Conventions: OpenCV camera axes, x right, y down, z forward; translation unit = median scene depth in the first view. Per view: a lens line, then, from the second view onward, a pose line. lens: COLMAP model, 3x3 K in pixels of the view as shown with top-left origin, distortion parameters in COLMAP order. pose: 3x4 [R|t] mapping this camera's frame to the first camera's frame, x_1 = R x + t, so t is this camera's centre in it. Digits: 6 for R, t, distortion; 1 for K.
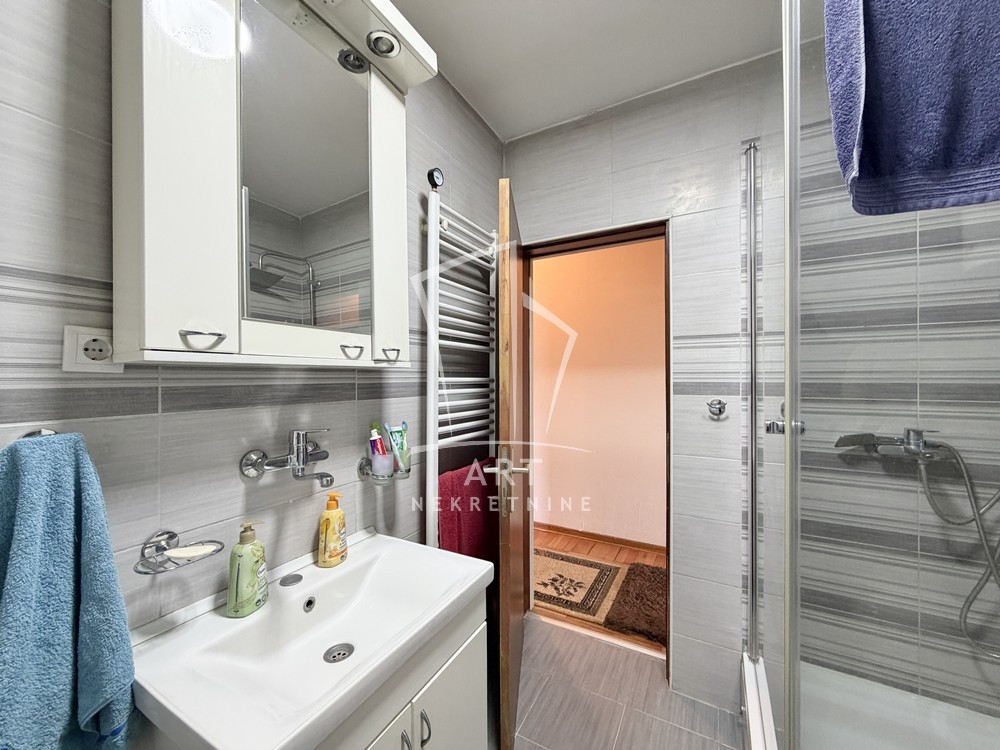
lens RADIAL K [[397.4, 0, 496.1], [0, 397.4, 376.4], [0, 0, 1]] dist [-0.000623, 0.000124]
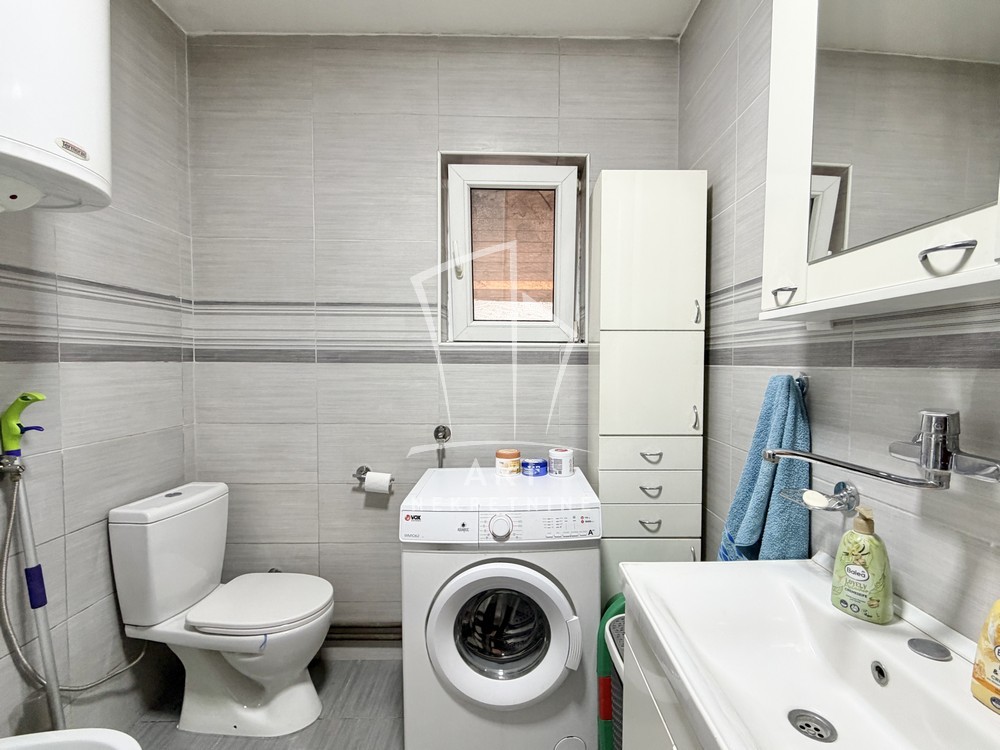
lens RADIAL K [[397.4, 0, 496.1], [0, 397.4, 376.4], [0, 0, 1]] dist [-0.000623, 0.000124]
pose [[-0.869400, 0.017015, -0.493817, 0.399732], [-0.005026, 0.999051, 0.043273, 0.069105], [0.494084, 0.040103, -0.868489, 1.283075]]
